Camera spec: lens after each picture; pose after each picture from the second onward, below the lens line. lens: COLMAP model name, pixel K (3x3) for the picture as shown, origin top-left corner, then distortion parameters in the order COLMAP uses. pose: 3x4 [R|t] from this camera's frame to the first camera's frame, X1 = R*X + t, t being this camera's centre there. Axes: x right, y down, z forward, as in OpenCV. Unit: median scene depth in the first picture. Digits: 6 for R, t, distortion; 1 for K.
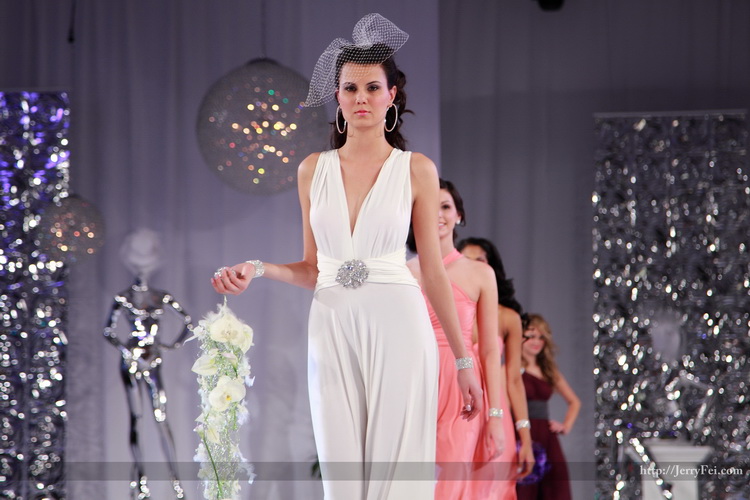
lens RADIAL K [[2158.8, 0, 389.3], [0, 2158.8, 232.8], [0, 0, 1]] dist [0.786840, 0.000000]
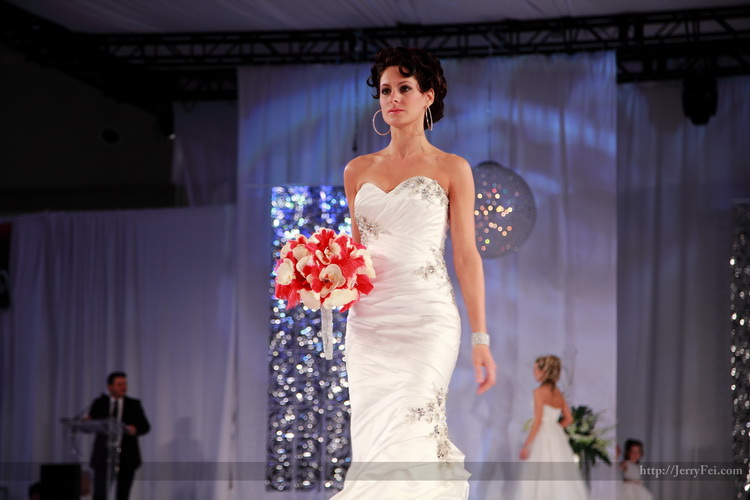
lens RADIAL K [[1994.8, 0, 365.2], [0, 1994.8, 250.4], [0, 0, 1]] dist [0.576527, 0.000000]
pose [[0.994818, 0.002515, -0.101636, -0.005751], [-0.003515, 0.999947, -0.009664, -0.009628], [0.101606, 0.009971, 0.994775, -0.298521]]
